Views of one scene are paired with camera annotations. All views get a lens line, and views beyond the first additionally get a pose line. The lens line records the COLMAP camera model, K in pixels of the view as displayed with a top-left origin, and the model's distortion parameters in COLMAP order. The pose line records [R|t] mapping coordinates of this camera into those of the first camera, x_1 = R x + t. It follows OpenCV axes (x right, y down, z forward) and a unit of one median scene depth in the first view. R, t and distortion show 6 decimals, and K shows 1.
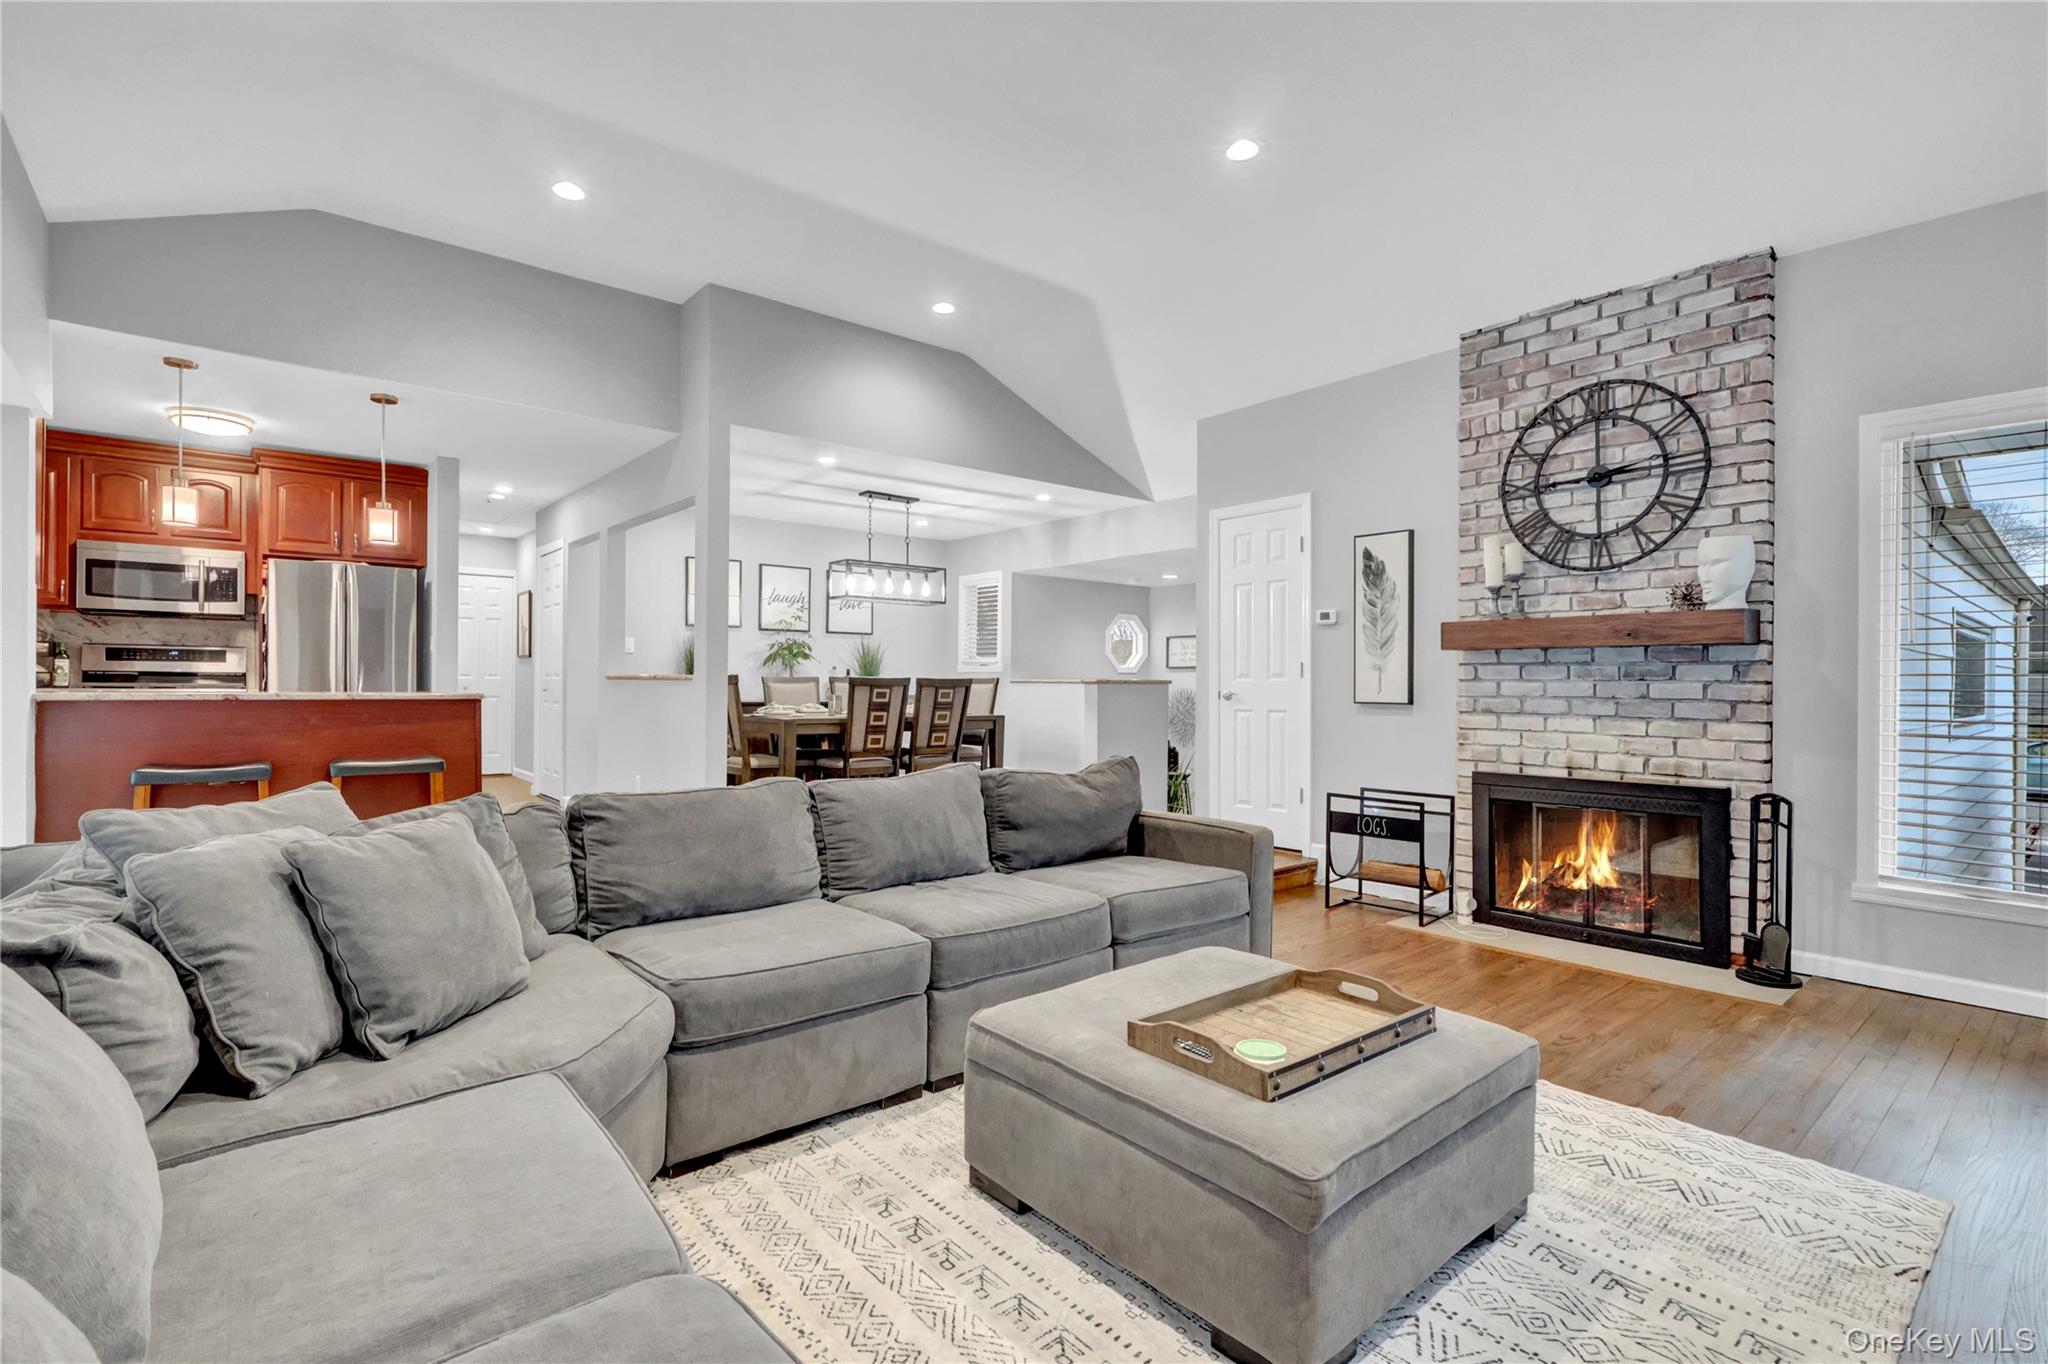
lens RADIAL K [[951.2, 0, 1038.9], [0, 951.2, 682.0], [0, 0, 1]] dist [-0.001524, -0.000413]
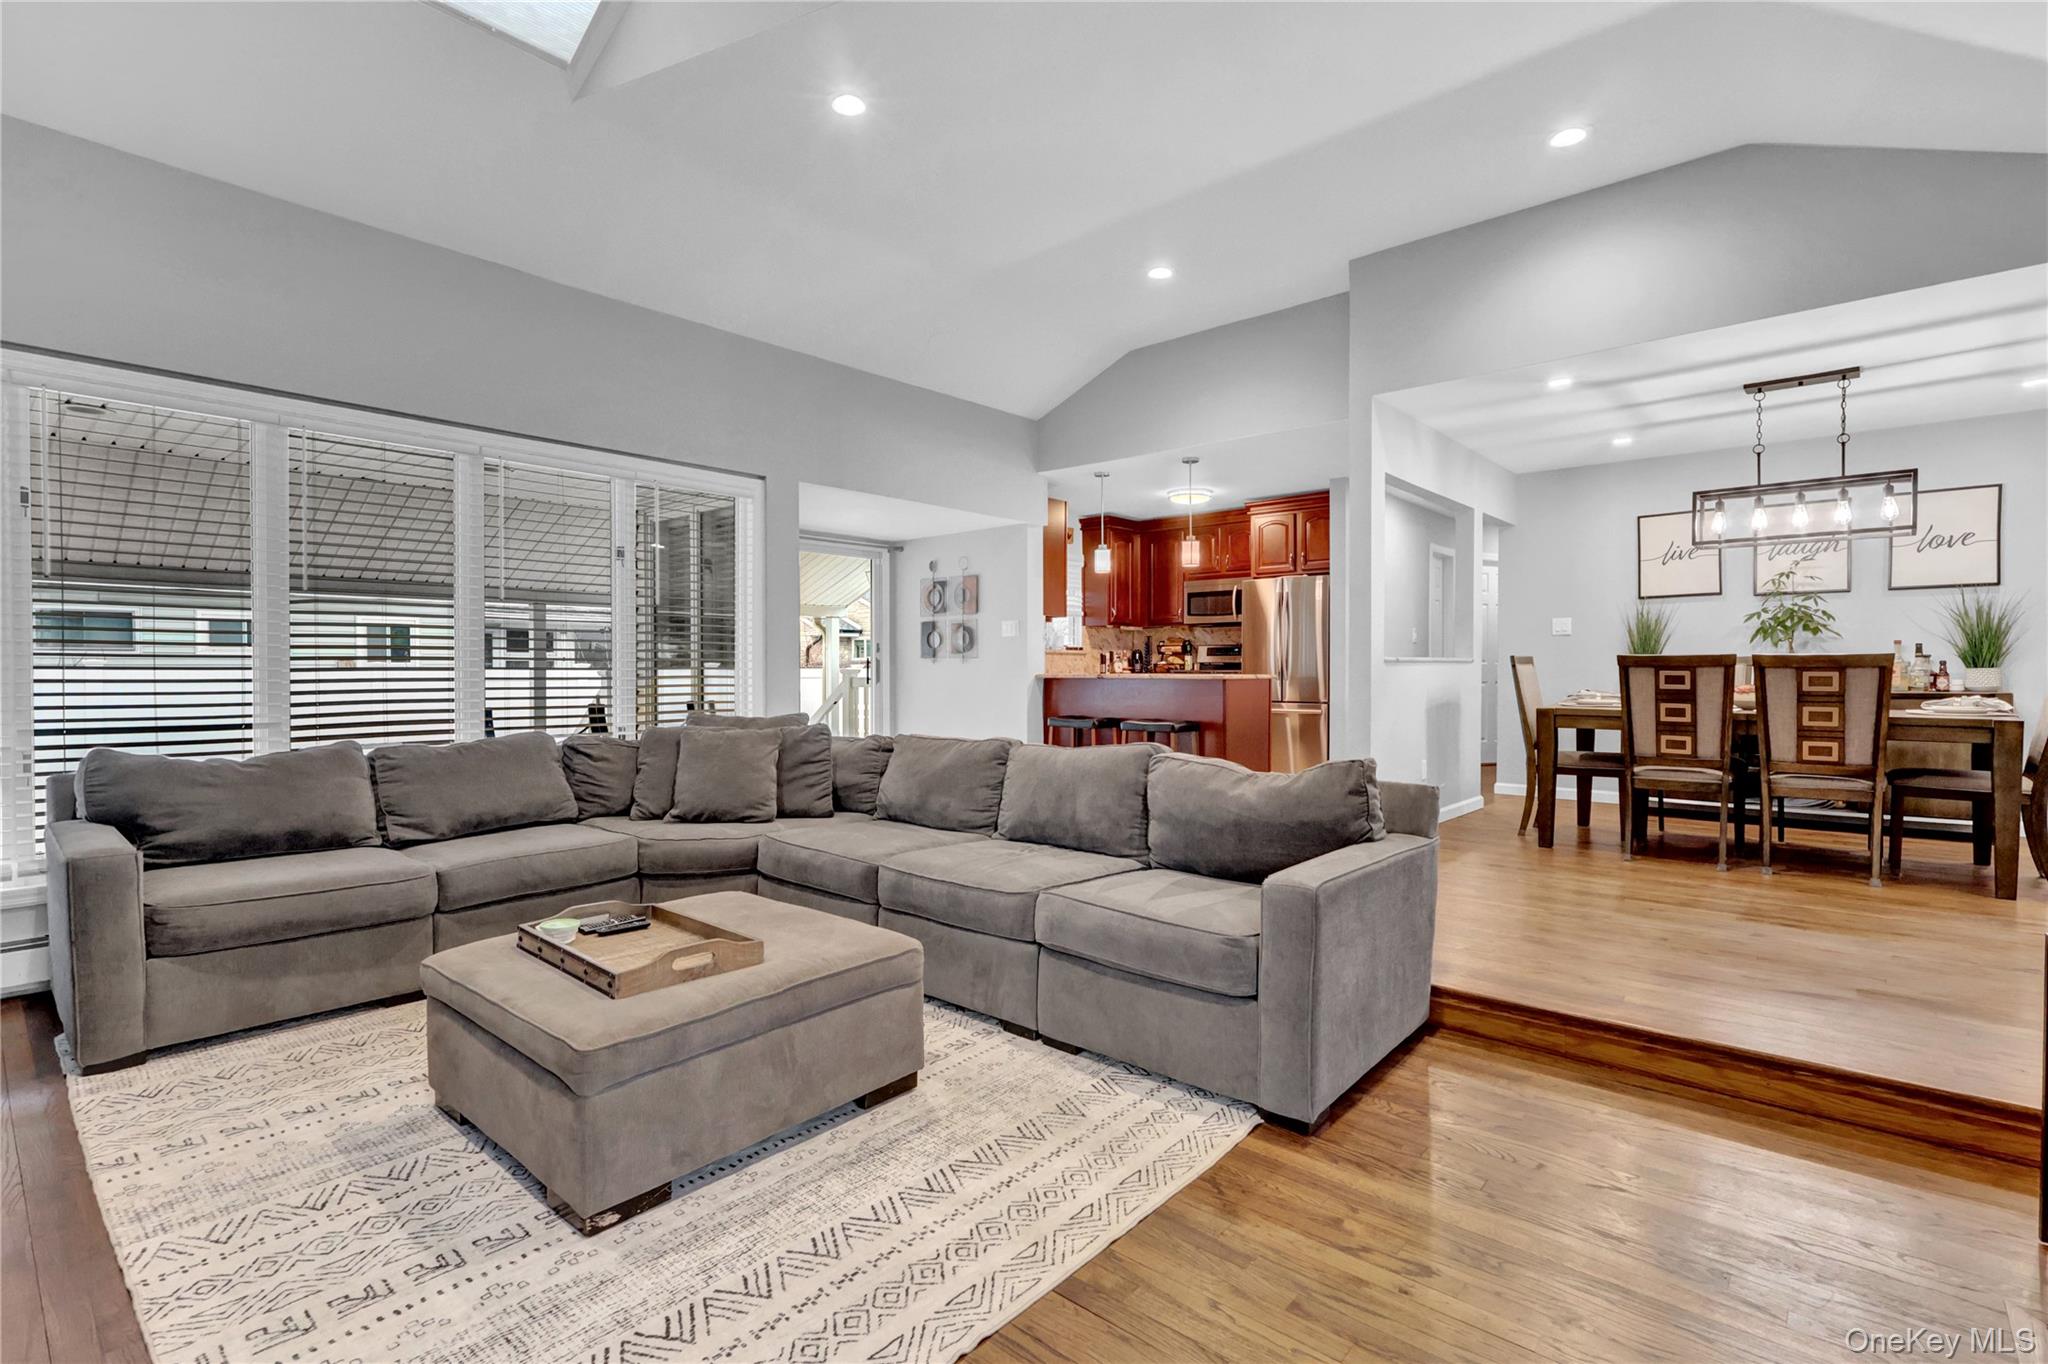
lens RADIAL K [[951.2, 0, 1026.3], [0, 951.2, 689.2], [0, 0, 1]] dist [-0.001524, -0.000413]
pose [[0.140359, 0.011625, -0.990032, 0.475673], [0.003080, 0.999921, 0.012178, 0.010668], [0.990096, -0.004759, 0.140312, 0.421938]]
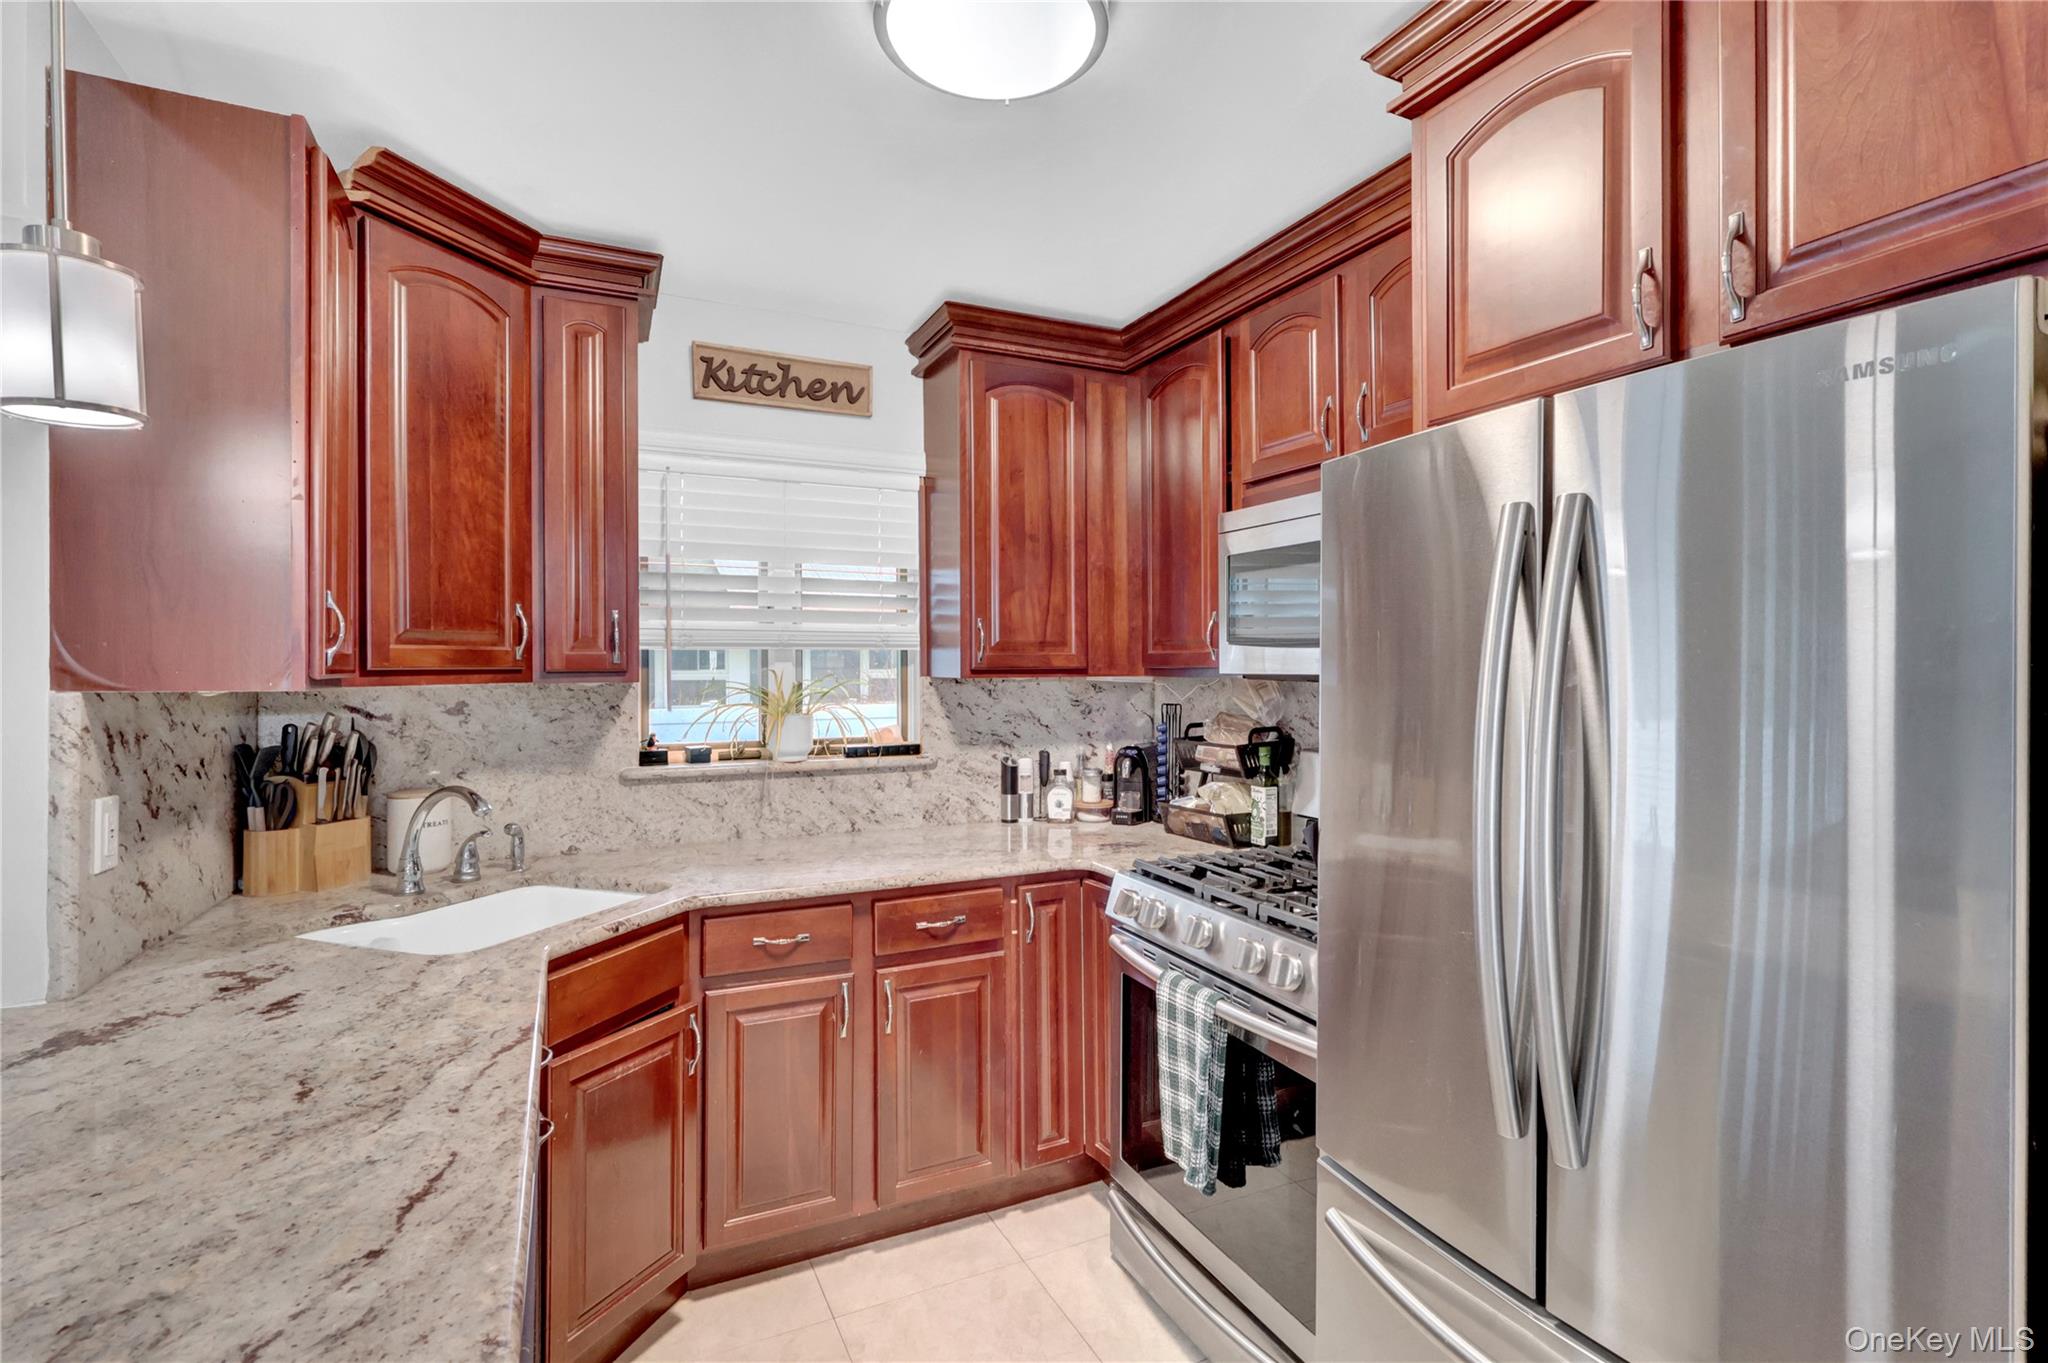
lens RADIAL K [[951.2, 0, 1027.1], [0, 951.2, 676.5], [0, 0, 1]] dist [-0.001524, -0.000413]
pose [[-0.261643, -0.000825, -0.965164, -0.482378], [0.002824, 0.999995, -0.001620, -0.064960], [0.965161, -0.003150, -0.261639, 0.865801]]
